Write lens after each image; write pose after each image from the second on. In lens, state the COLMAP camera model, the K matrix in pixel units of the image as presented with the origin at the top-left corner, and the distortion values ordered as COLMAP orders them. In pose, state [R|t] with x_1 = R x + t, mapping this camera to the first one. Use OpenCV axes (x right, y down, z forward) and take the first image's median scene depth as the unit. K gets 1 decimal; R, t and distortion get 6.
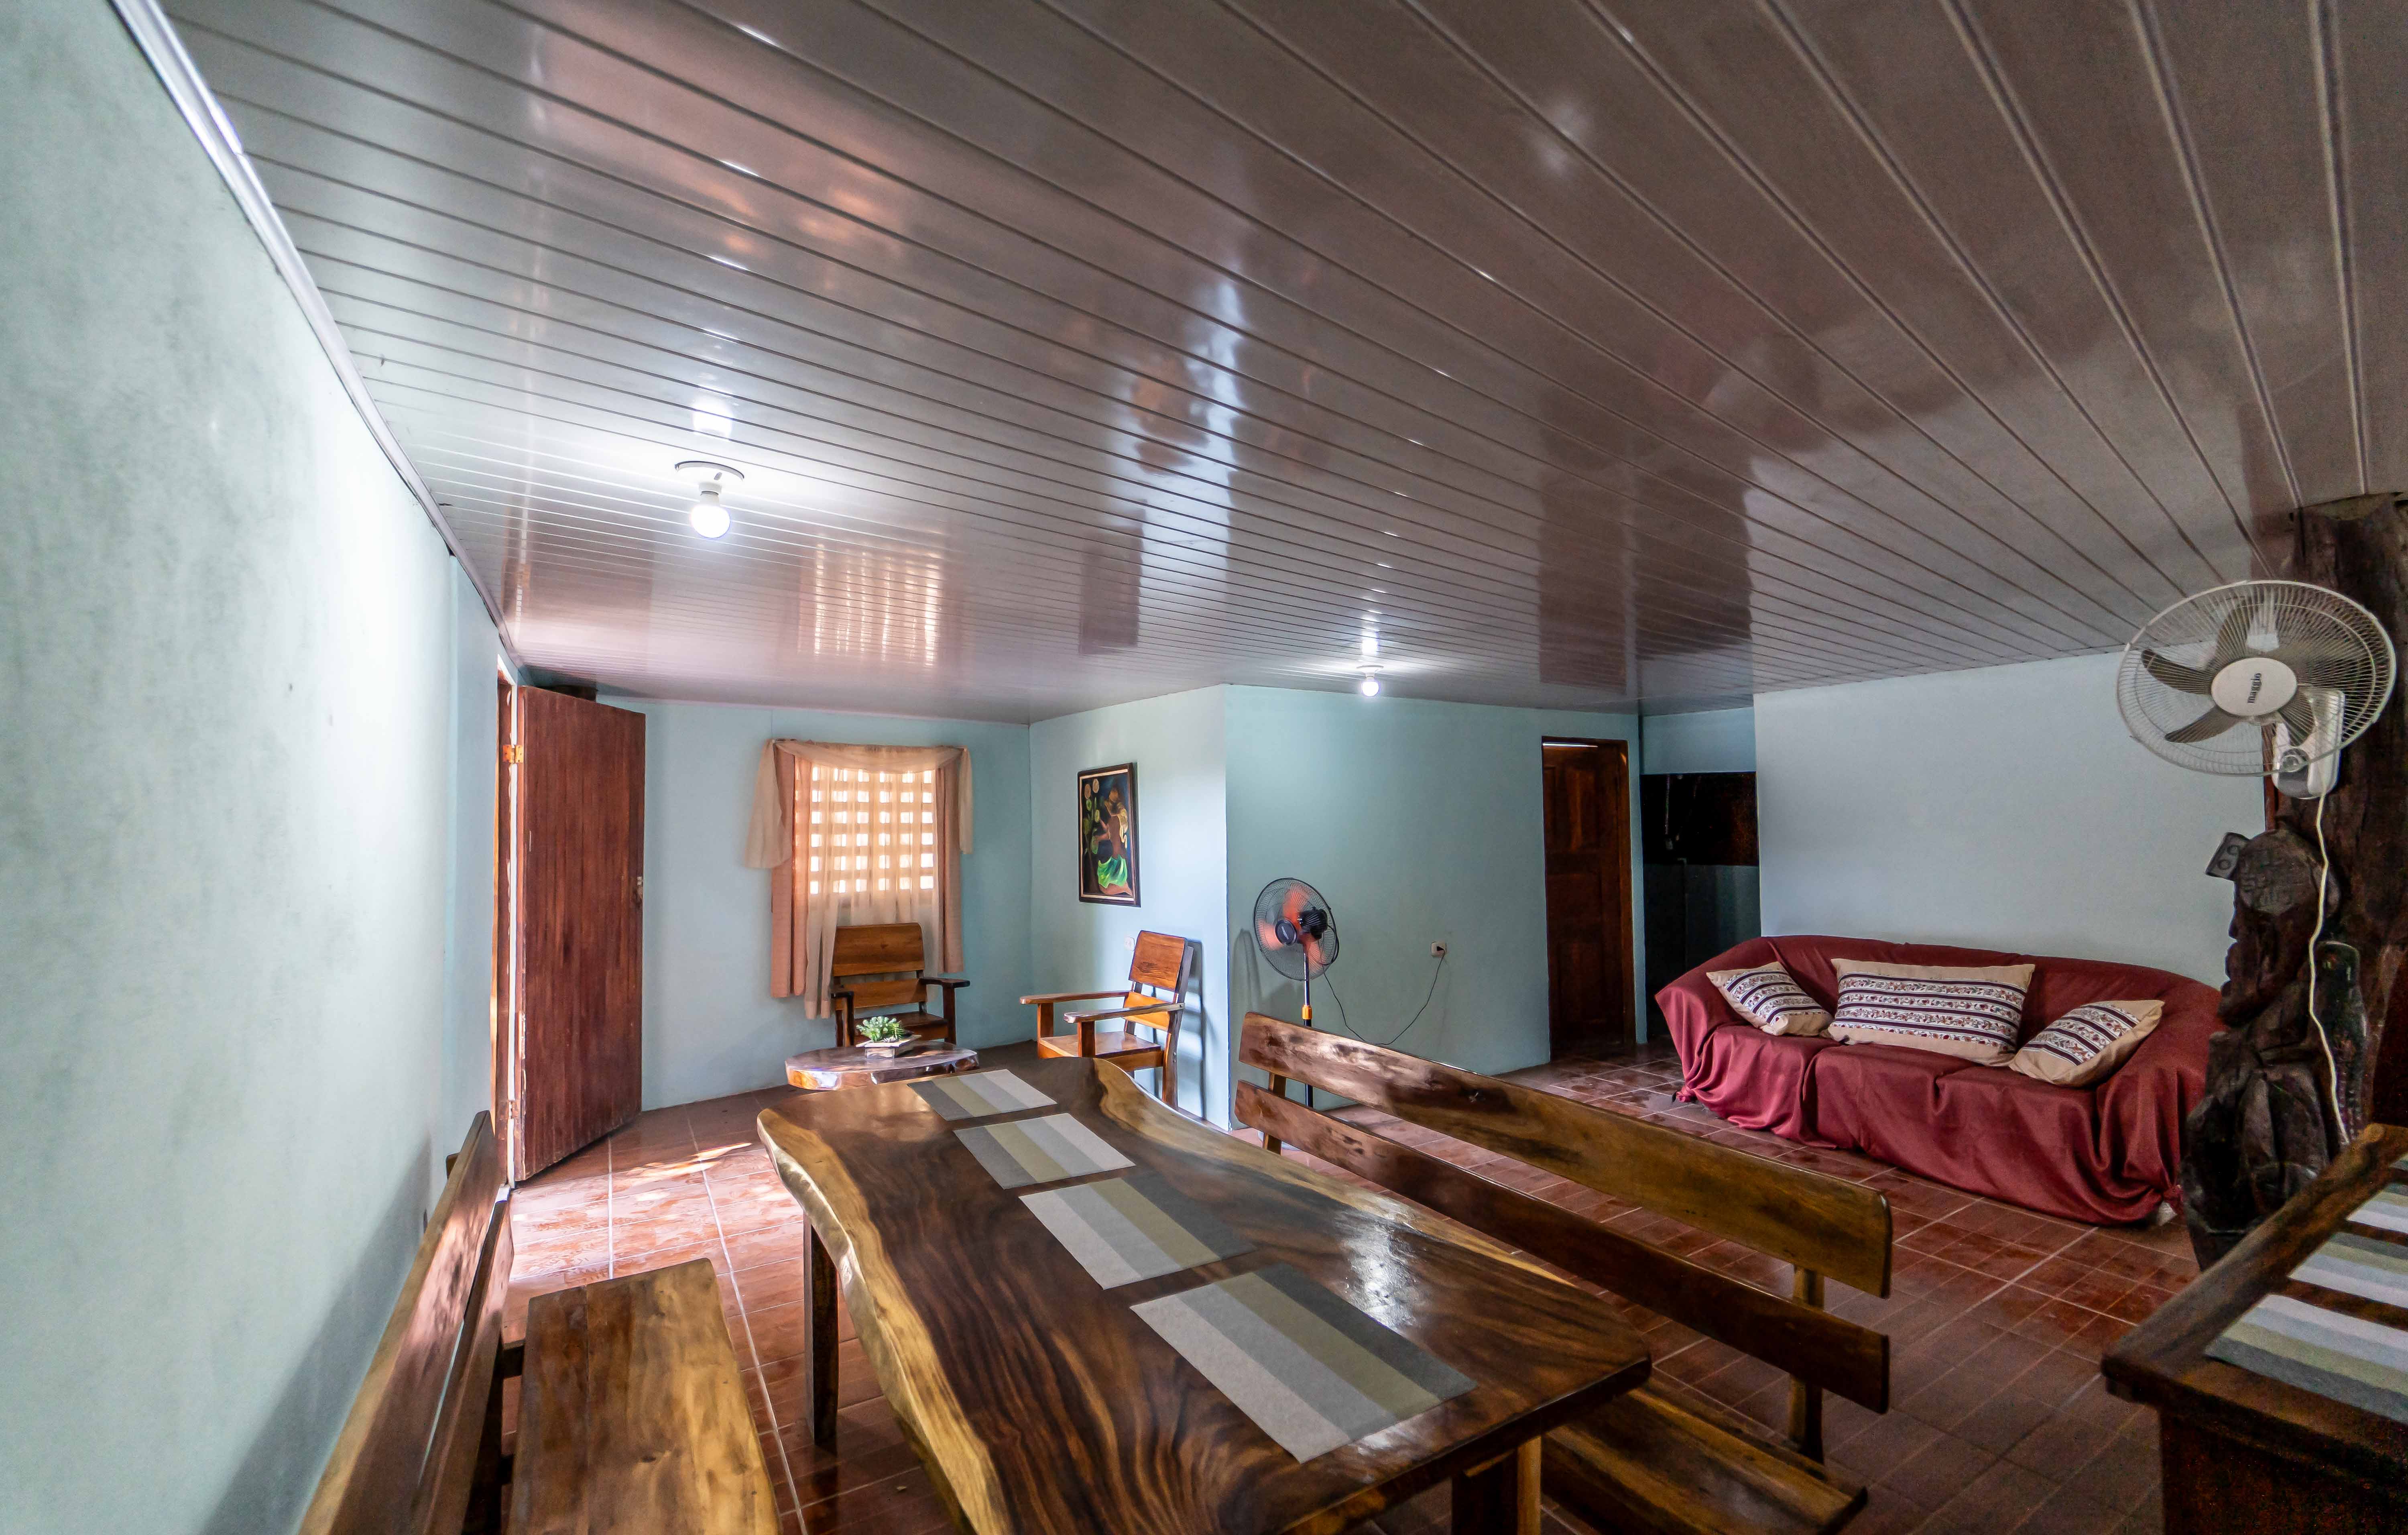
lens RADIAL K [[987.2, 0, 1242.6], [0, 987.2, 788.7], [0, 0, 1]] dist [0.008552, -0.003942]
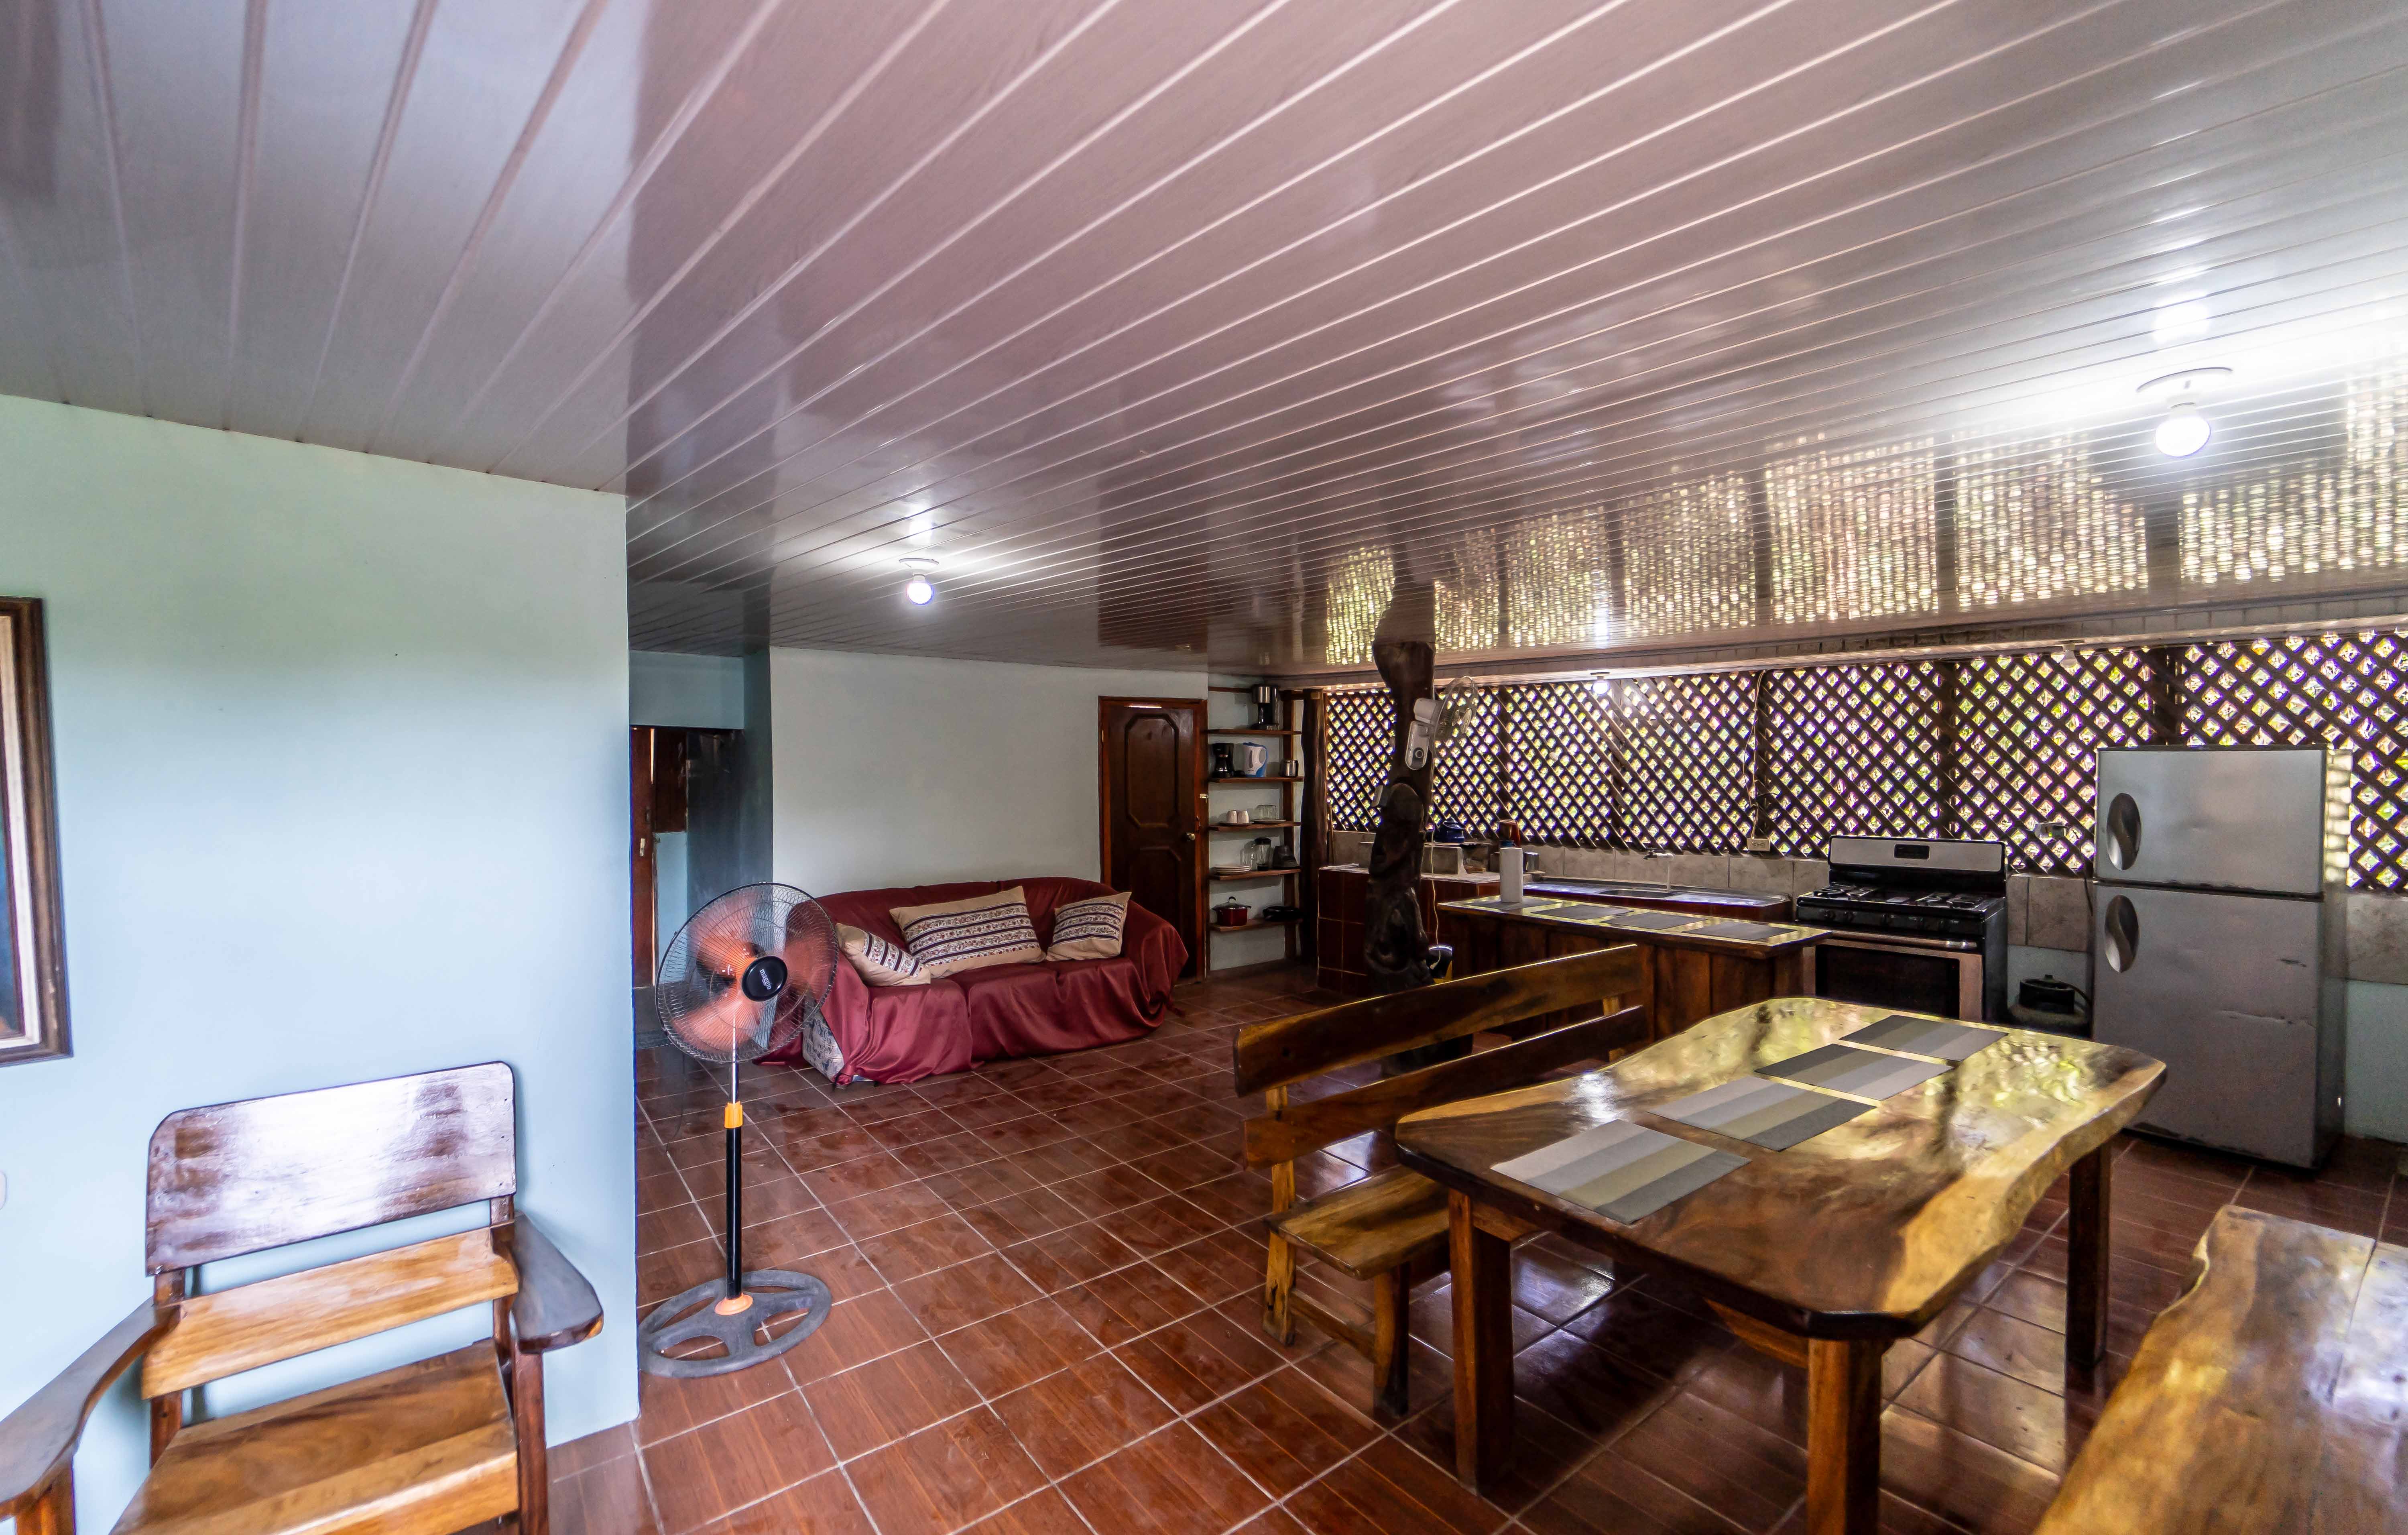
lens RADIAL K [[987.2, 0, 1230.9], [0, 987.2, 785.6], [0, 0, 1]] dist [0.008552, -0.003942]
pose [[-0.097082, -0.002884, 0.995272, -0.576966], [-0.026863, 0.999639, 0.000277, 0.030912], [-0.994914, -0.026709, -0.097125, 0.834878]]
